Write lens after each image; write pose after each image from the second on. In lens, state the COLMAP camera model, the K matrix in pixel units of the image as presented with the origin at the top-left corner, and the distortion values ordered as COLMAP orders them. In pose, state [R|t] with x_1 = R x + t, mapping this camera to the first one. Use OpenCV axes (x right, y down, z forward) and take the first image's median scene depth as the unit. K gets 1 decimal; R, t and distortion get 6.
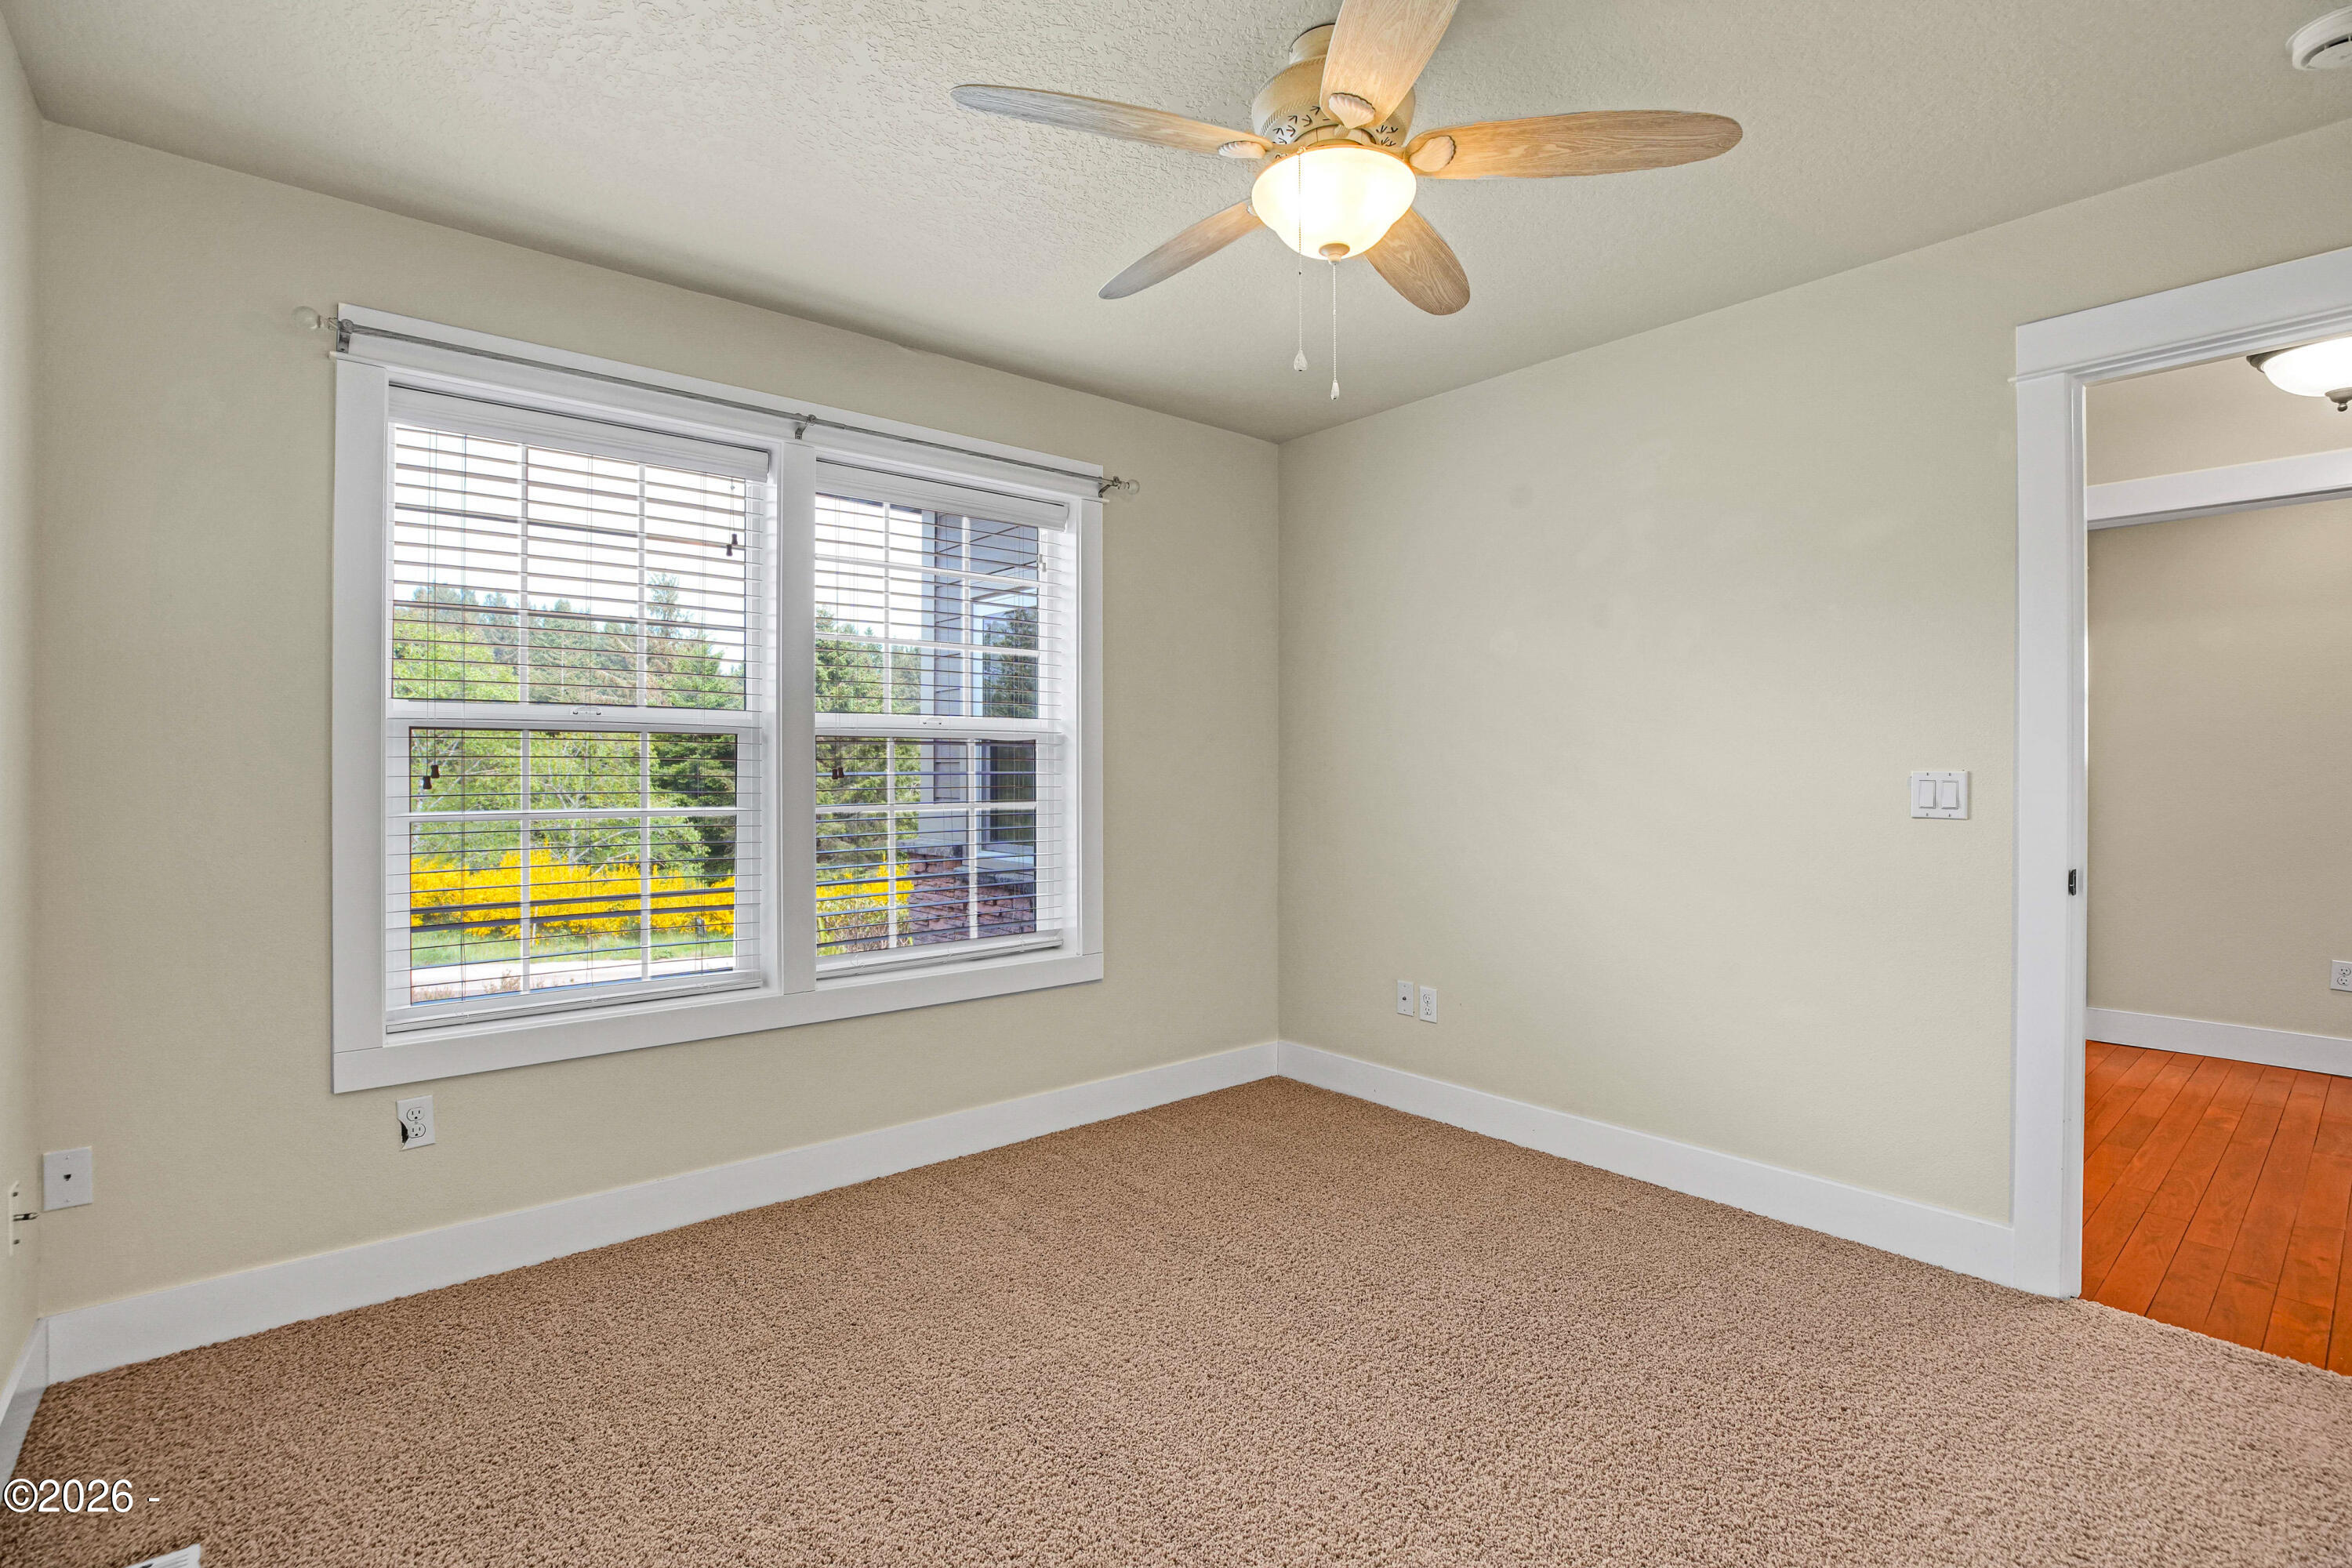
lens RADIAL K [[1099.2, 0, 1172.9], [0, 1099.2, 780.9], [0, 0, 1]] dist [-0.040689, 0.012358]
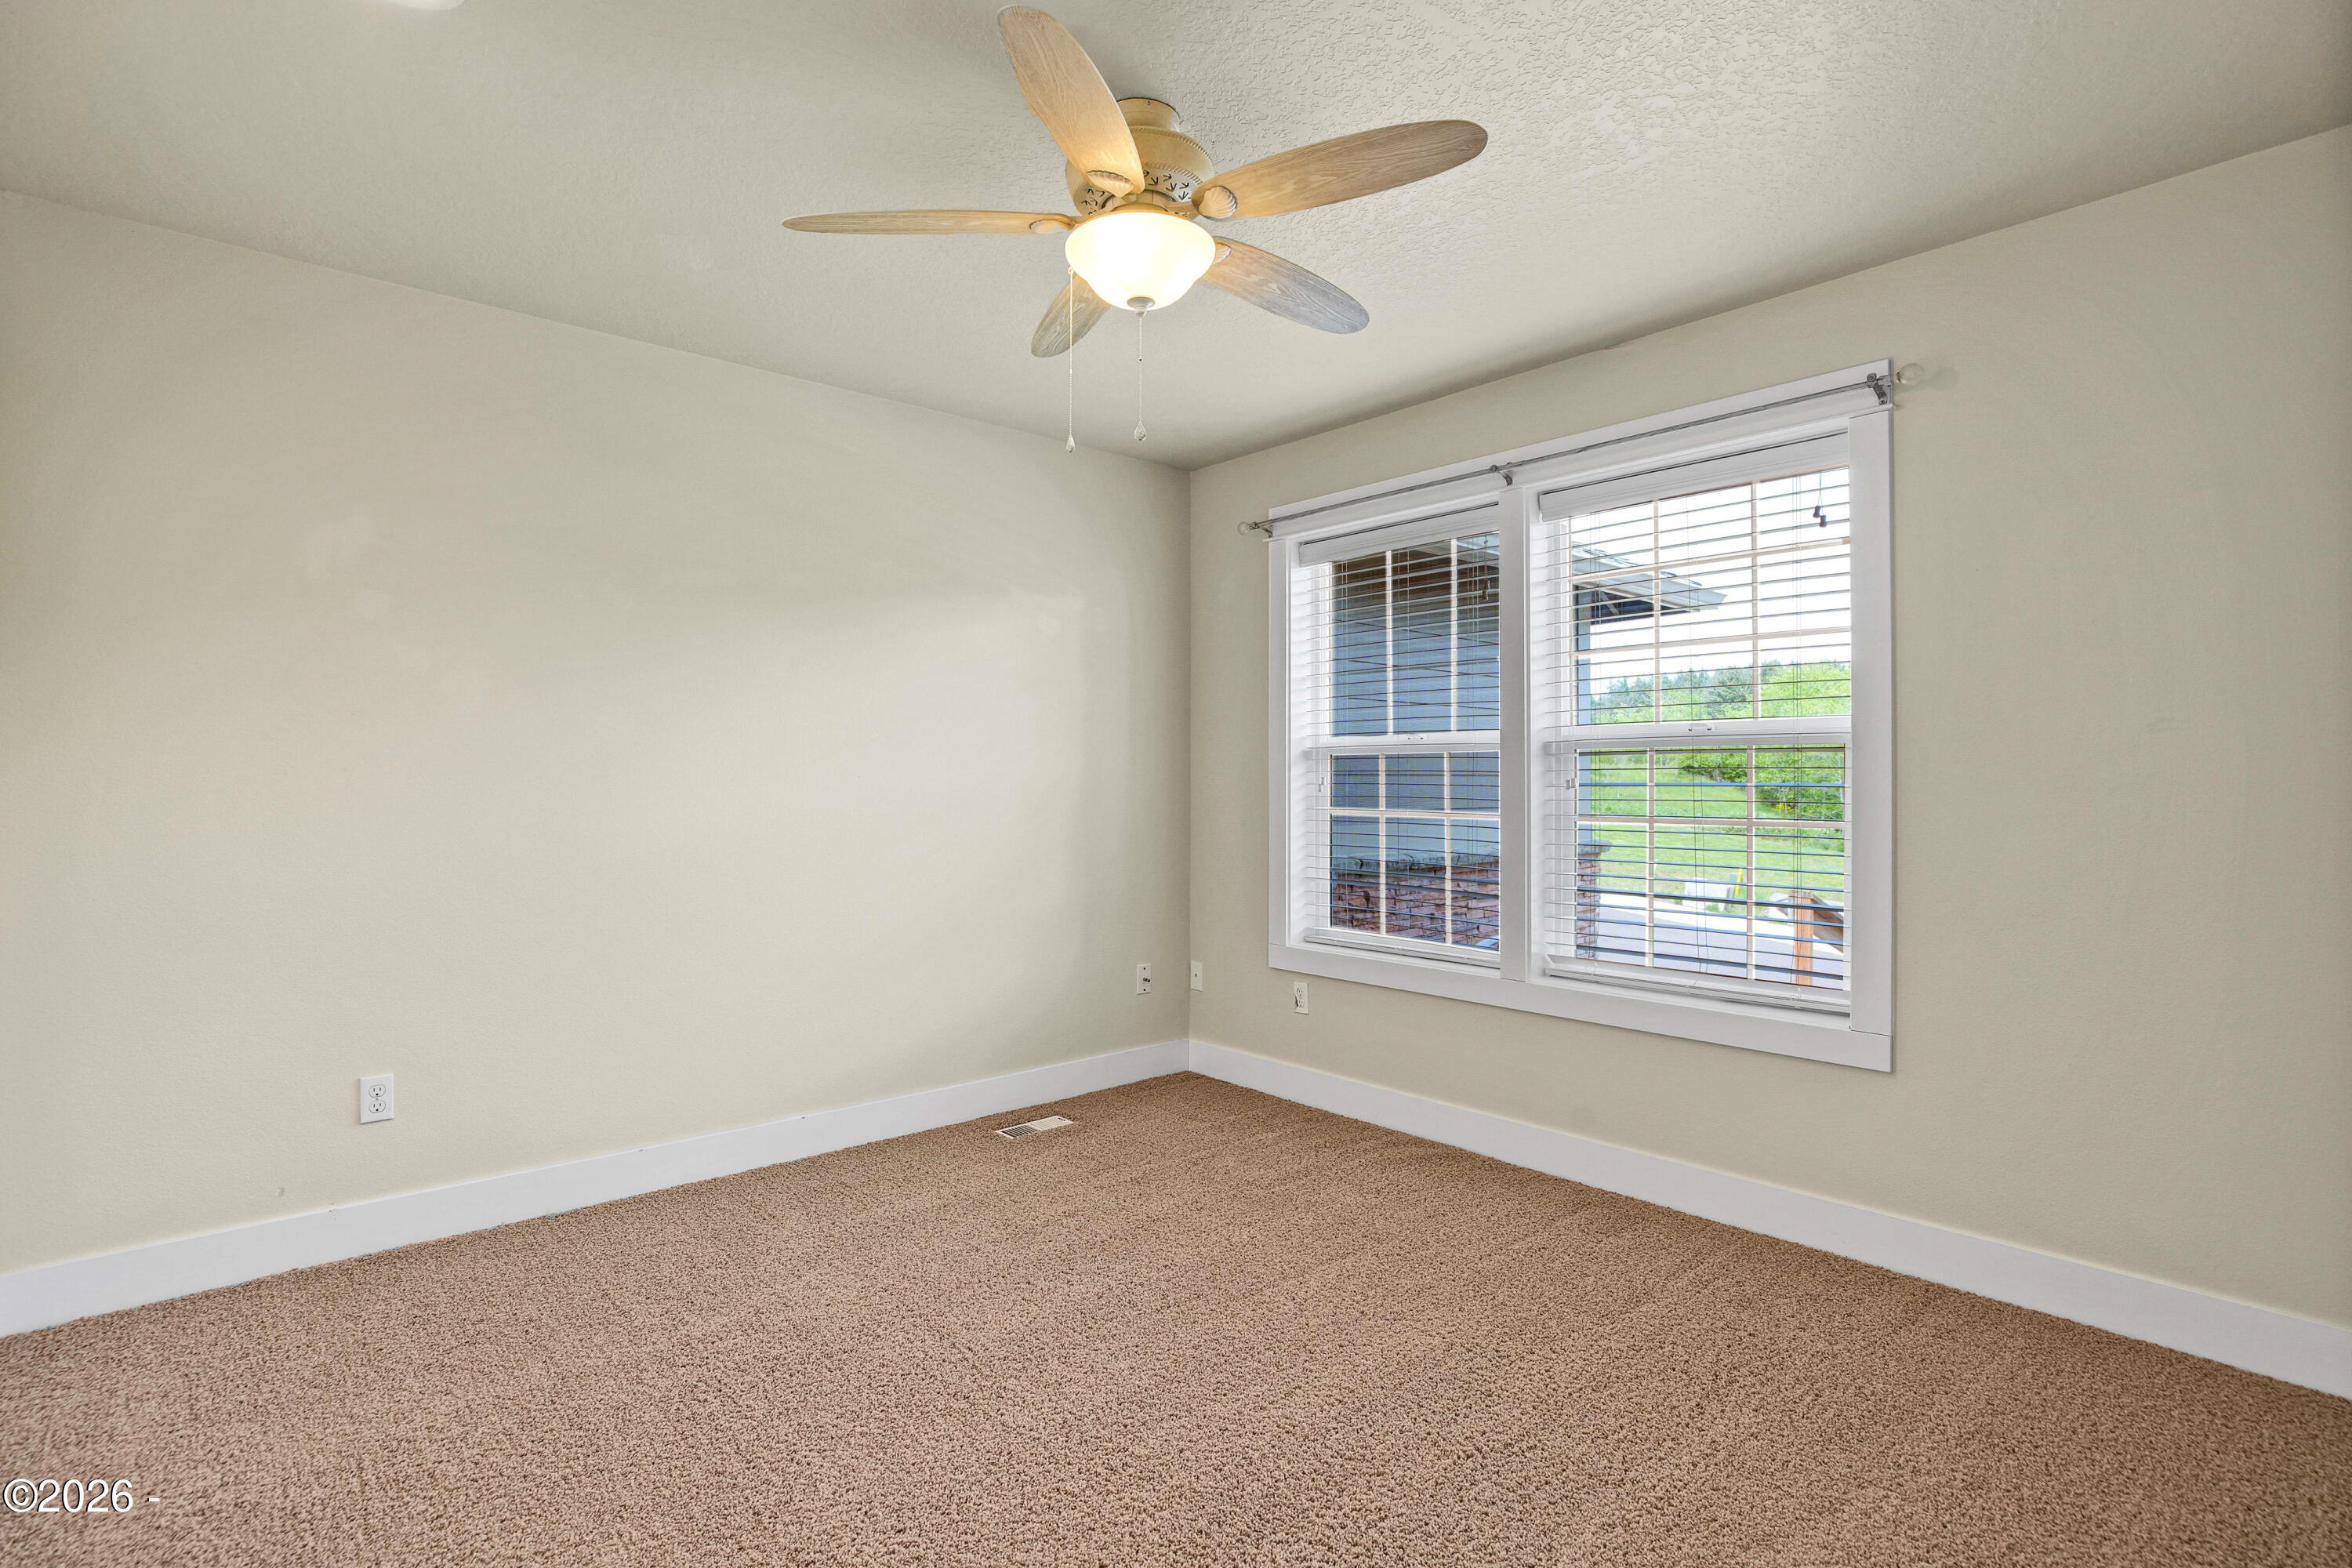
lens RADIAL K [[1099.2, 0, 1172.9], [0, 1099.2, 780.9], [0, 0, 1]] dist [-0.040689, 0.012358]
pose [[0.027155, 0.004218, -0.999622, 0.921183], [-0.010576, 0.999936, 0.003932, -0.012700], [0.999575, 0.010465, 0.027198, 0.749862]]
